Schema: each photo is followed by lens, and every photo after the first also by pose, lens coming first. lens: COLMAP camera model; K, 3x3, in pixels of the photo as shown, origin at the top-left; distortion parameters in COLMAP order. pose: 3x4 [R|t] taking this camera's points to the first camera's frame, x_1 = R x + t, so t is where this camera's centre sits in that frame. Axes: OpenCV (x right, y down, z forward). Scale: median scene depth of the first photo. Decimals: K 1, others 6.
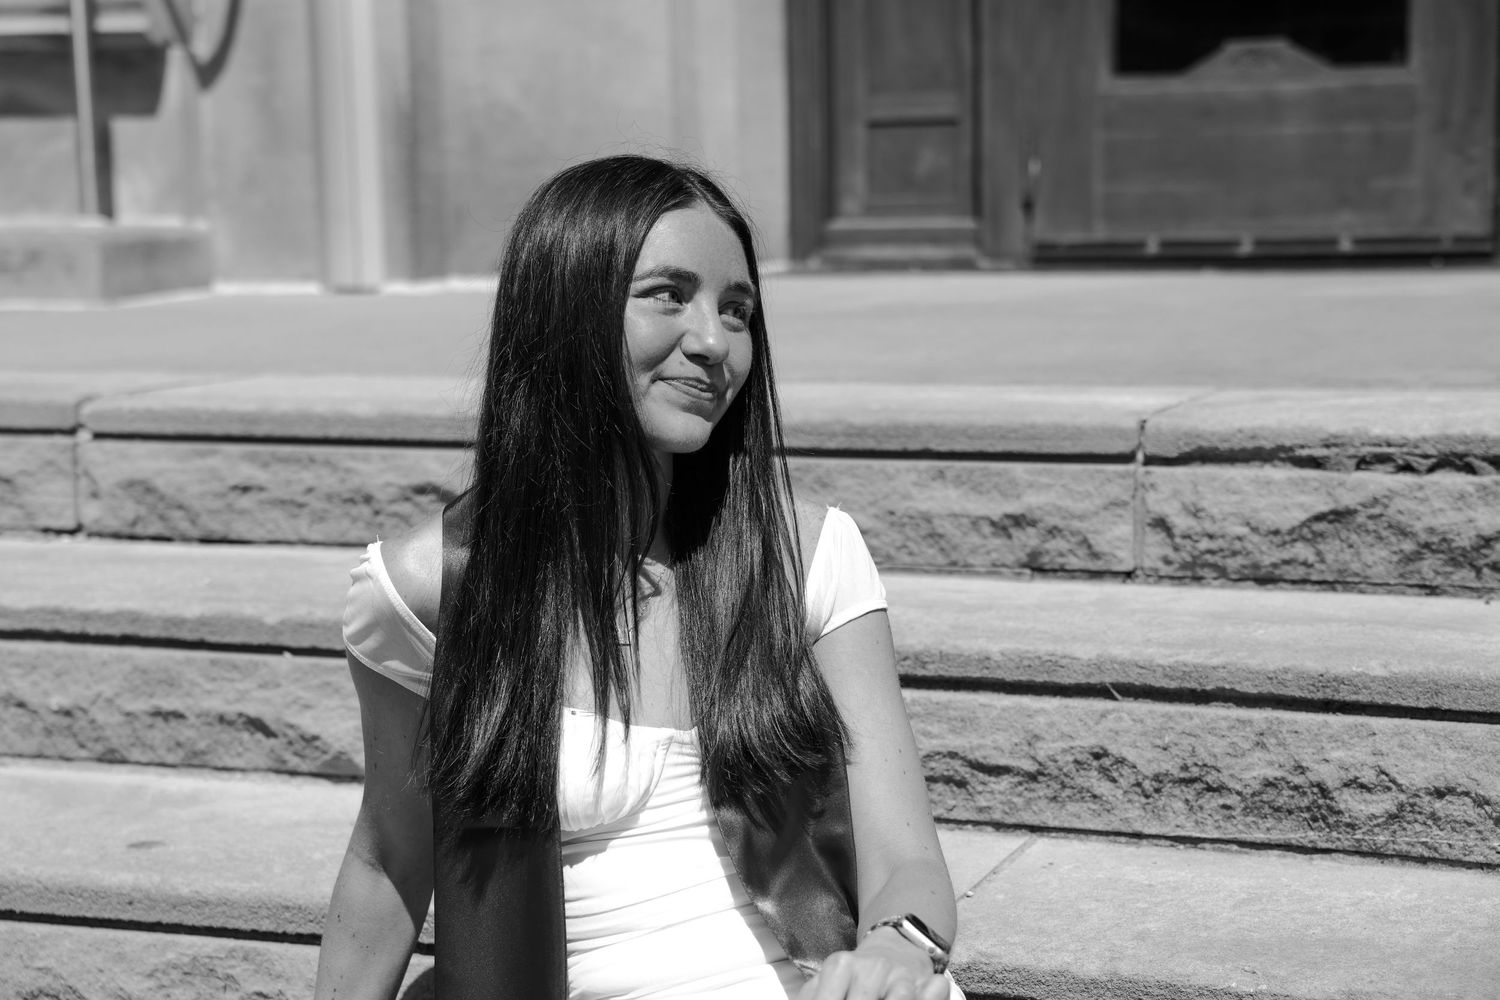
lens RADIAL K [[2824.5, 0, 750.0], [0, 2824.5, 500.0], [0, 0, 1]] dist [0.271940, 0.035473]
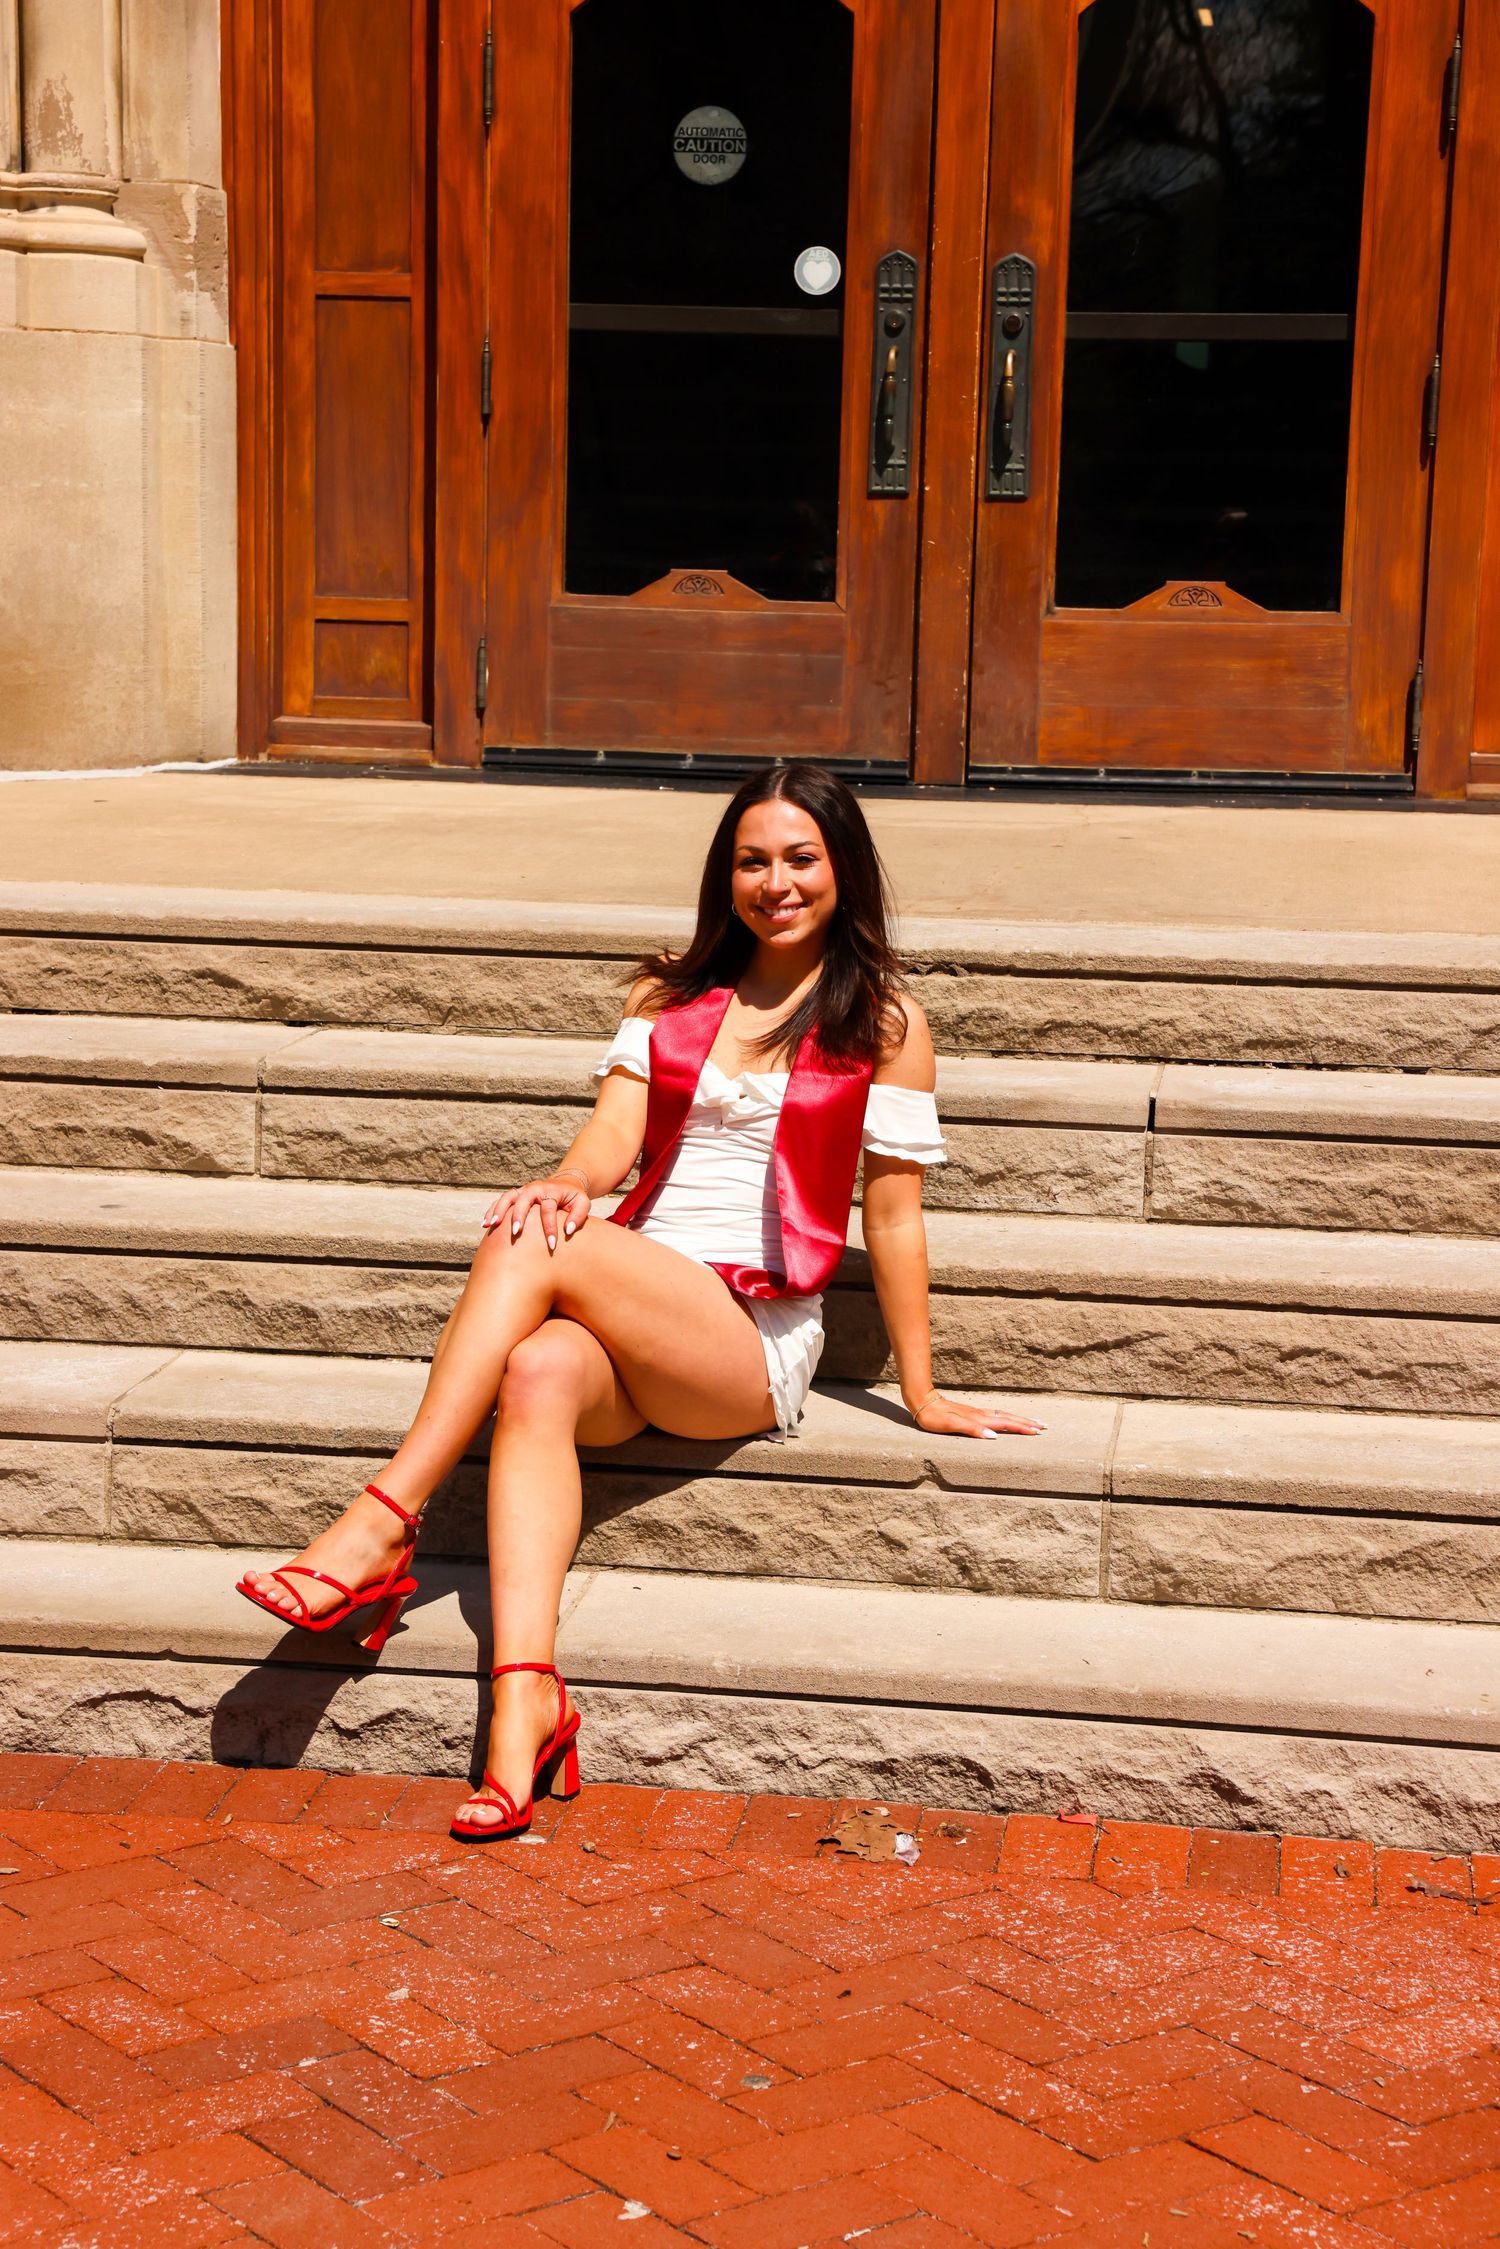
lens RADIAL K [[4234.9, 0, 740.4], [0, 4234.9, 1095.6], [0, 0, 1]] dist [0.271940, 0.035473]
pose [[0.970869, 0.009457, 0.239424, -0.383114], [-0.013944, 0.999757, 0.017053, 0.017346], [-0.239204, -0.019894, 0.970765, -1.121136]]
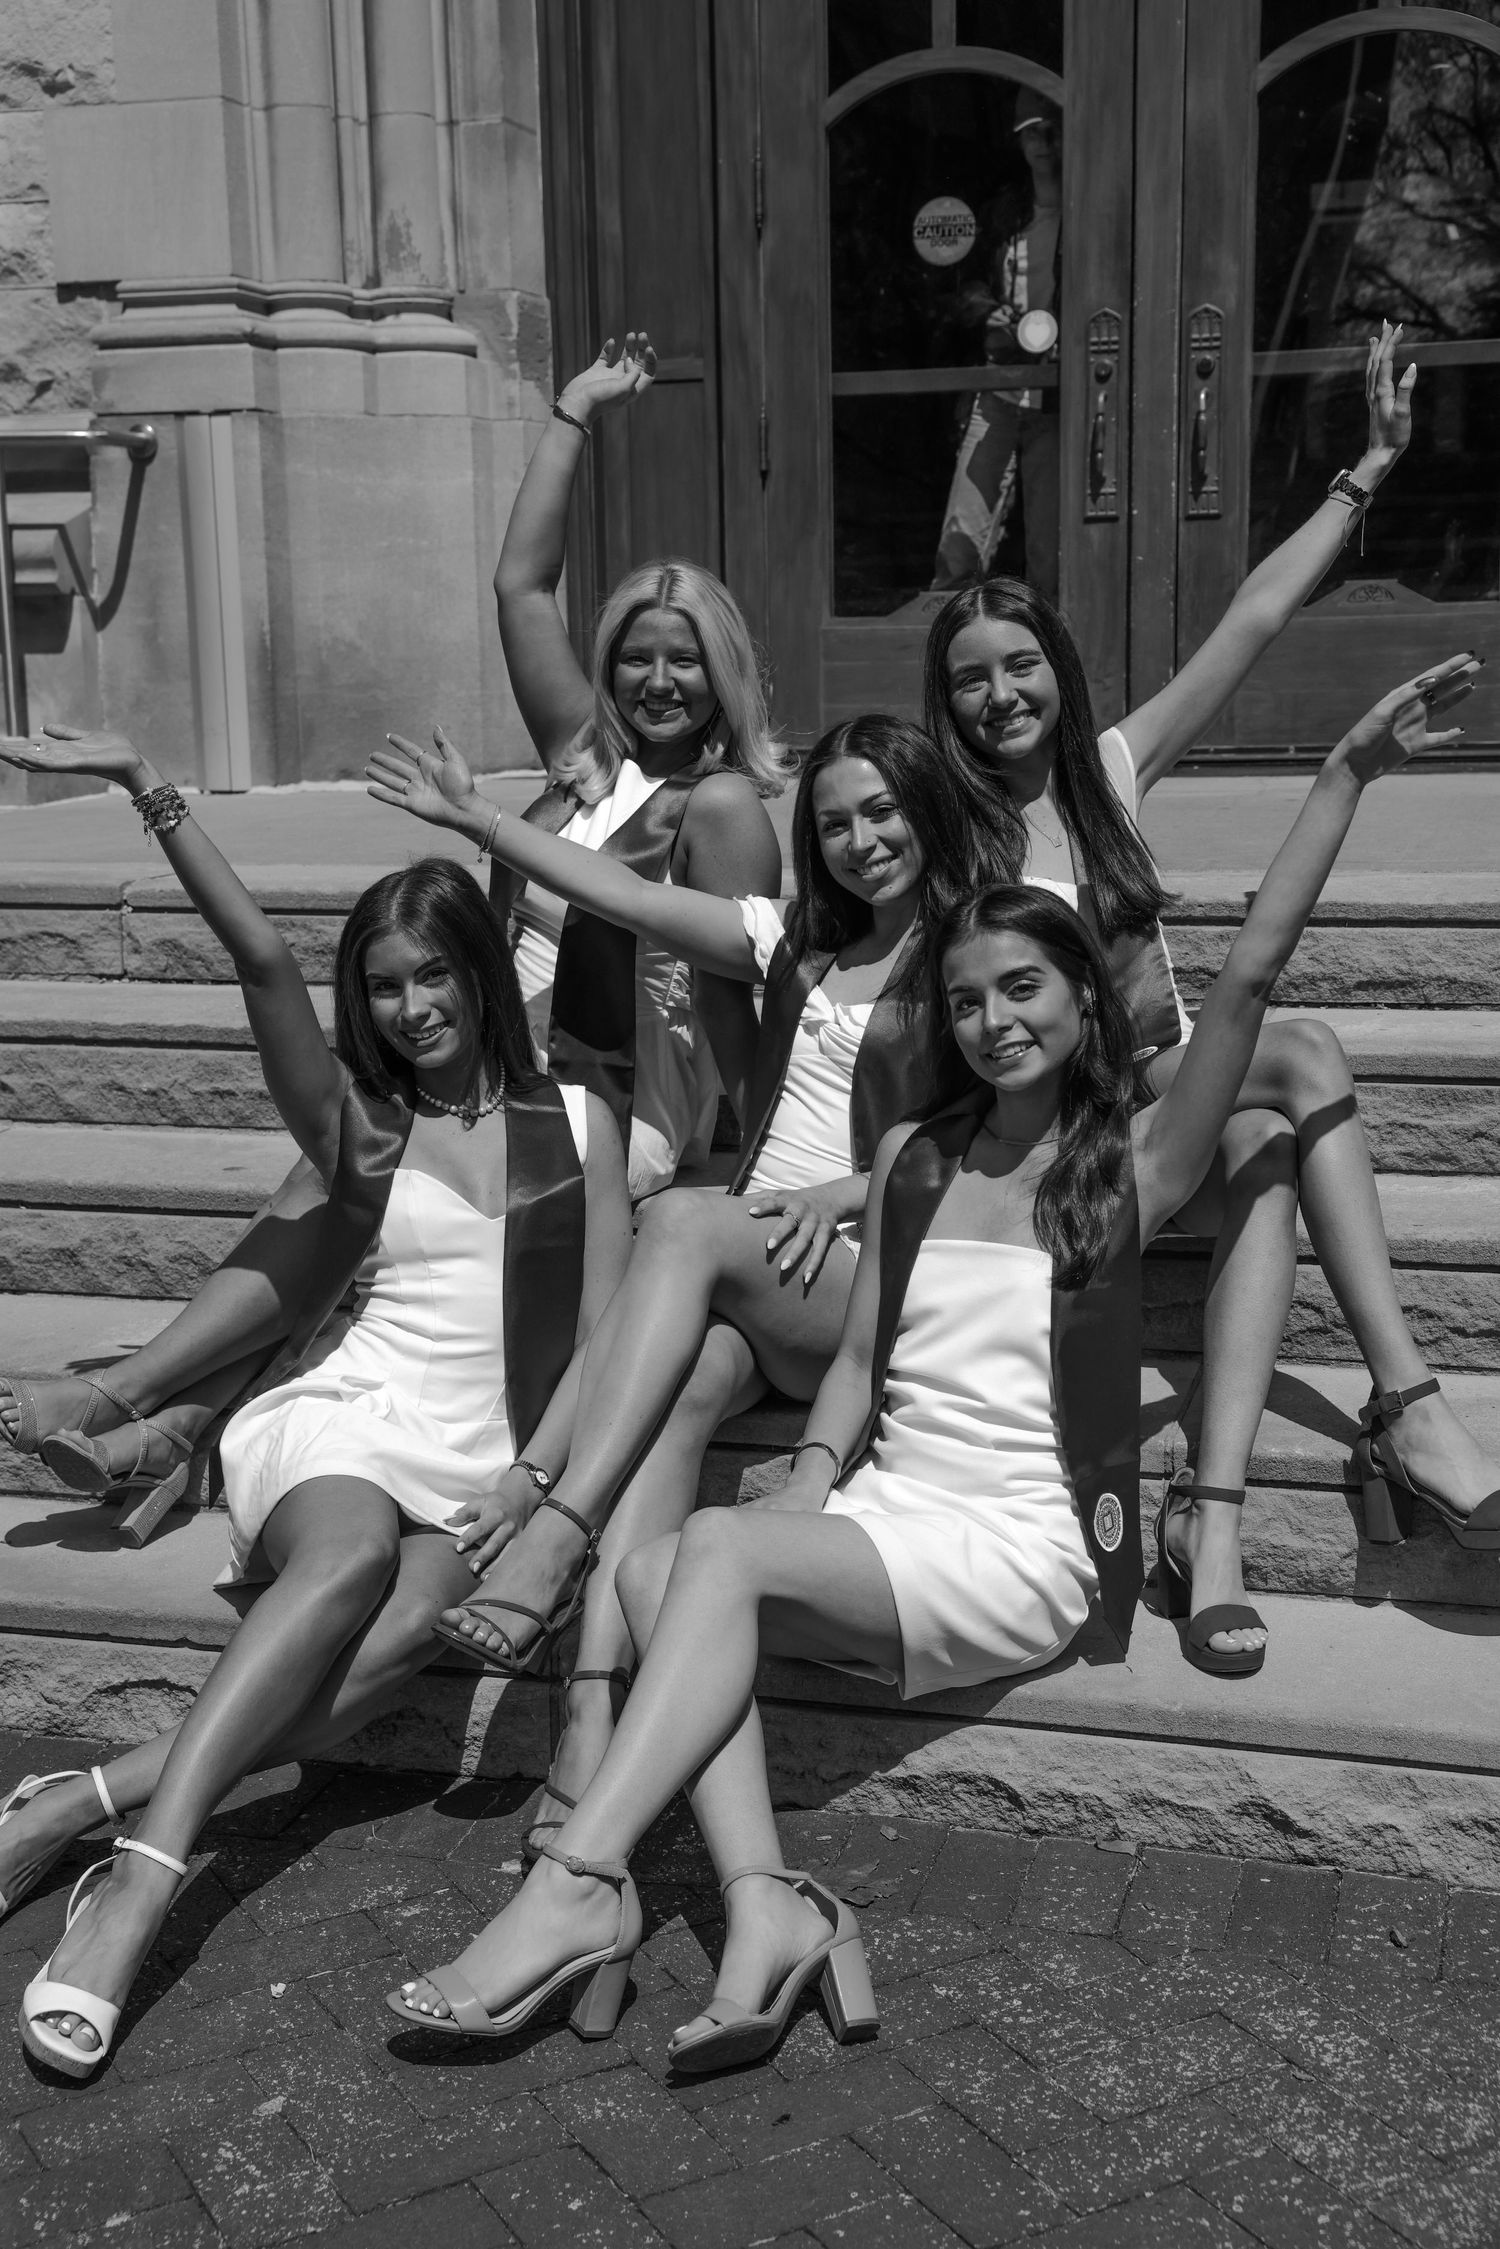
lens RADIAL K [[2828.0, 0, 731.8], [0, 2828.0, 1116.2], [0, 0, 1]] dist [0.093590, -0.051507]
pose [[0.995582, -0.015537, 0.092597, -0.074277], [0.010903, 0.998673, 0.050337, 0.014513], [-0.093256, -0.049105, 0.994431, -0.510960]]
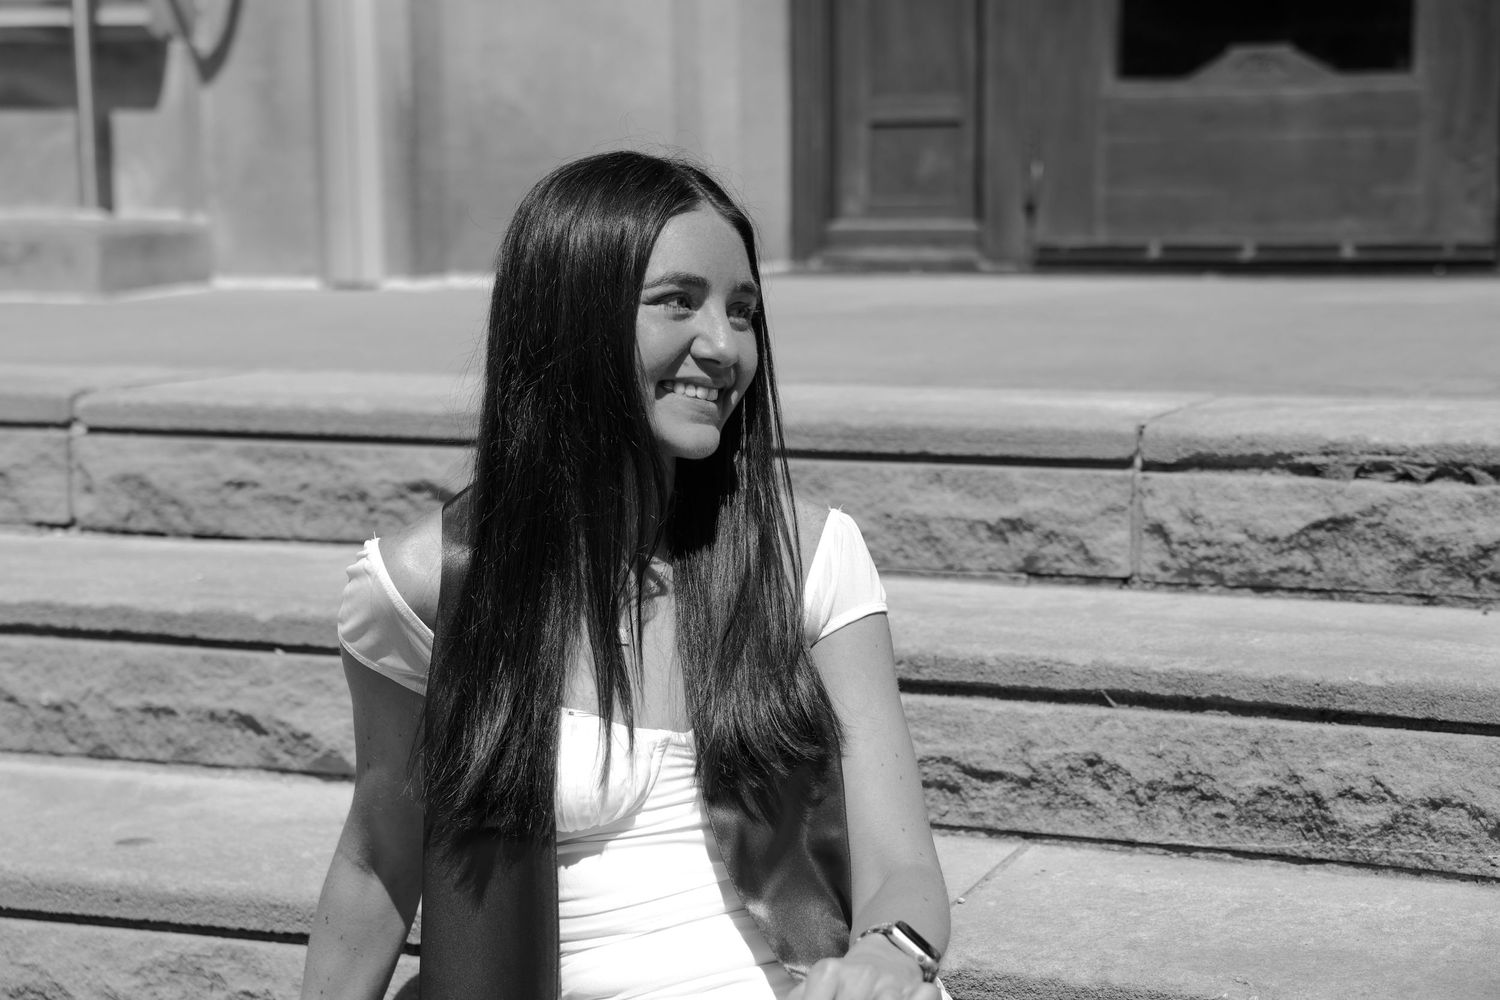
lens RADIAL K [[2824.5, 0, 750.0], [0, 2824.5, 500.0], [0, 0, 1]] dist [0.271940, 0.035473]
pose [[0.999940, 0.010911, -0.000171, 0.001626], [-0.010911, 0.999940, 0.000087, -0.000639], [0.000172, -0.000085, 1.000000, 0.004405]]
